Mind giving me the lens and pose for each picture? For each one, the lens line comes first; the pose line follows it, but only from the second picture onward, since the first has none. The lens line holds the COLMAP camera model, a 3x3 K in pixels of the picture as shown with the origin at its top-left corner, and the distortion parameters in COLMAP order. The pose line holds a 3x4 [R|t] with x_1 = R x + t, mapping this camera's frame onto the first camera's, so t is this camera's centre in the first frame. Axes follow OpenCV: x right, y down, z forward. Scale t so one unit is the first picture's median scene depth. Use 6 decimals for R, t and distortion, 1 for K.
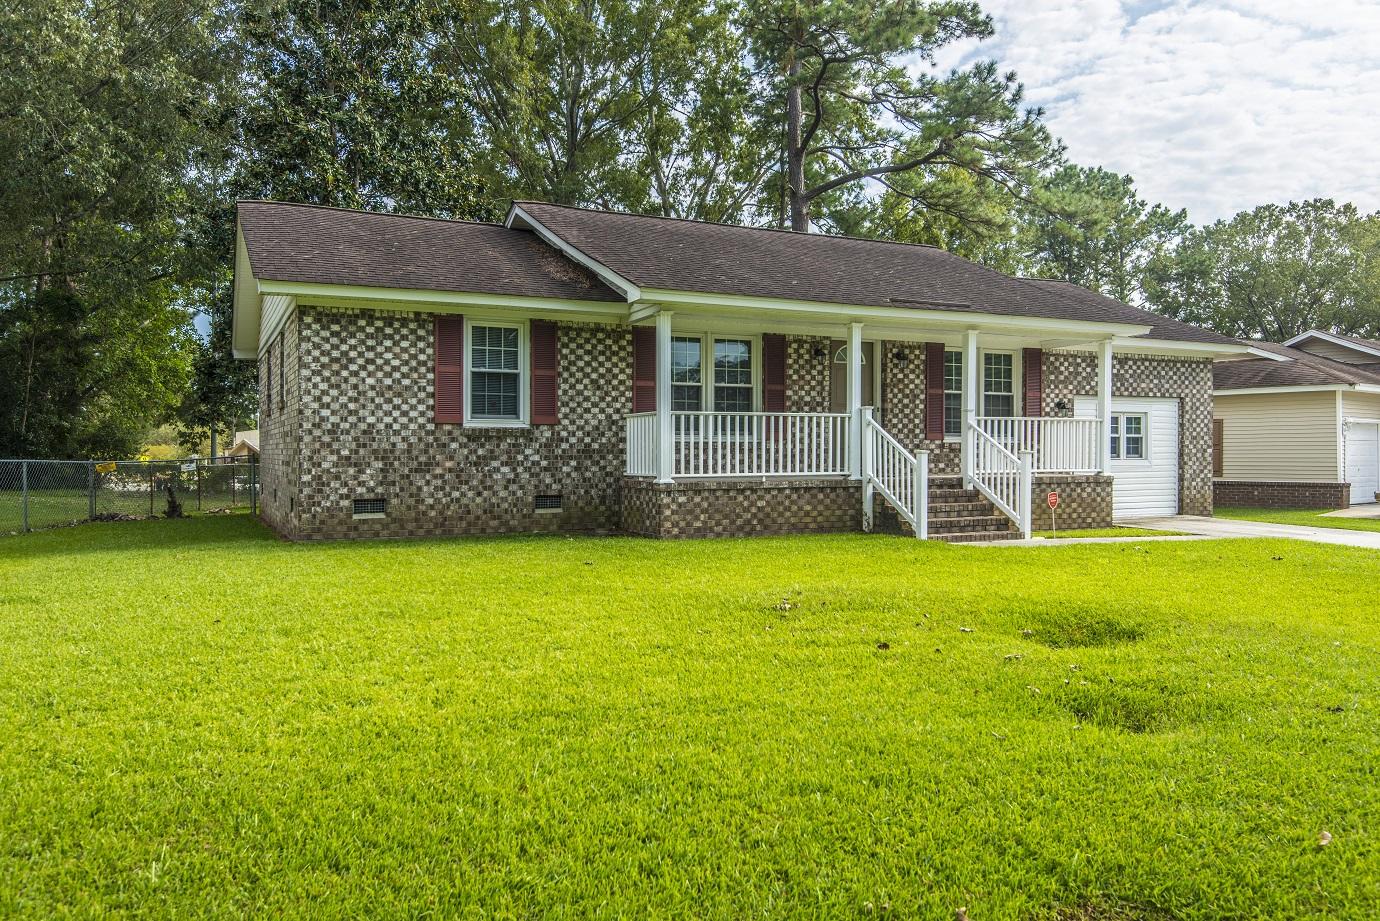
lens RADIAL K [[990.1, 0, 680.4], [0, 990.1, 450.1], [0, 0, 1]] dist [0.017370, 0.000628]
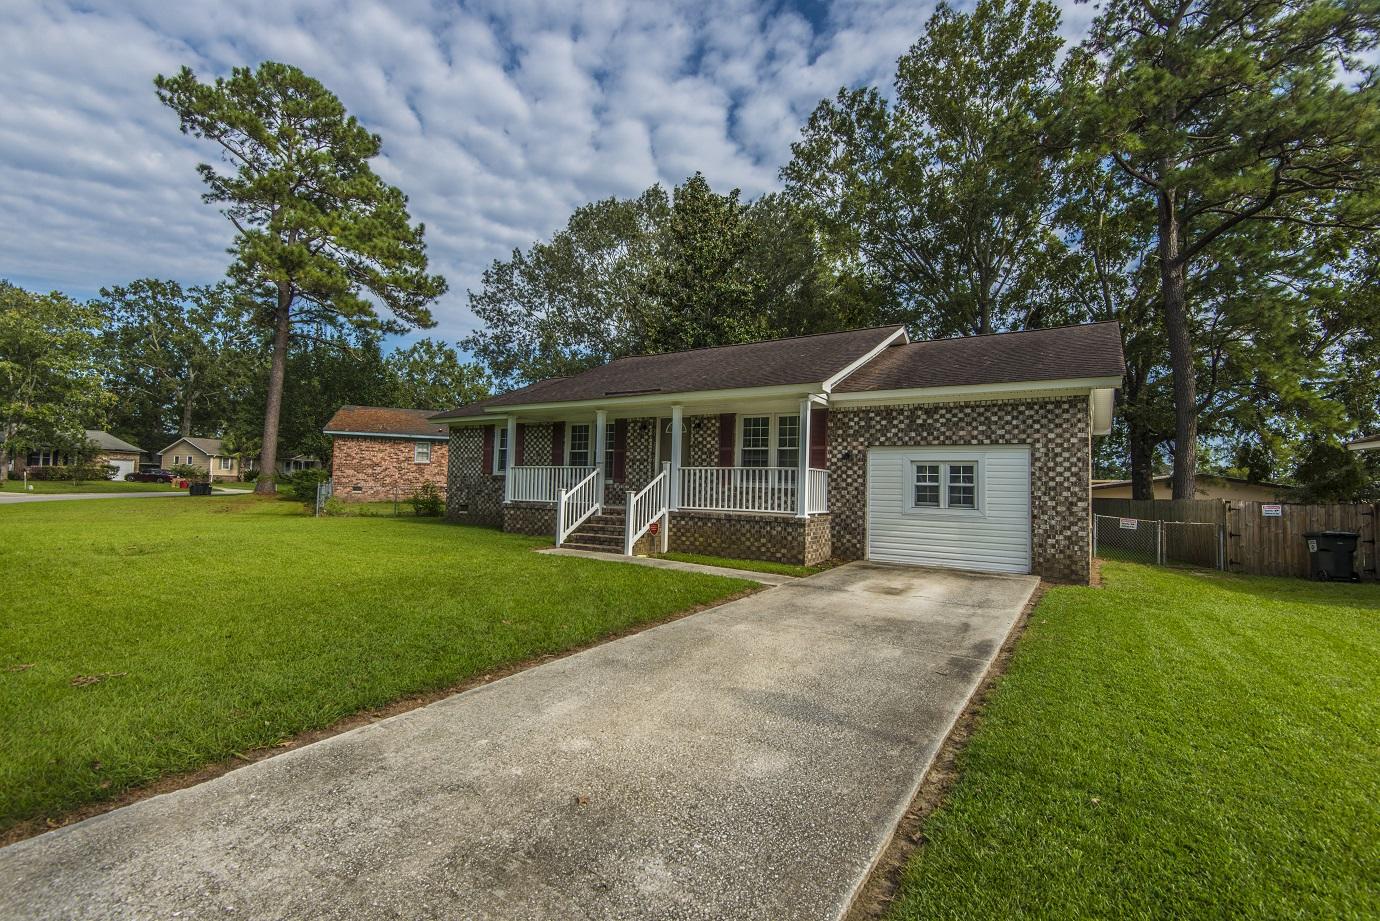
lens RADIAL K [[628.6, 0, 688.7], [0, 628.6, 457.7], [0, 0, 1]] dist [0.033014, -0.015175]
pose [[0.524403, -0.025774, -0.851080, 0.890092], [-0.025820, 0.998601, -0.046151, -0.005900], [0.851078, 0.046177, 0.523004, 0.469372]]
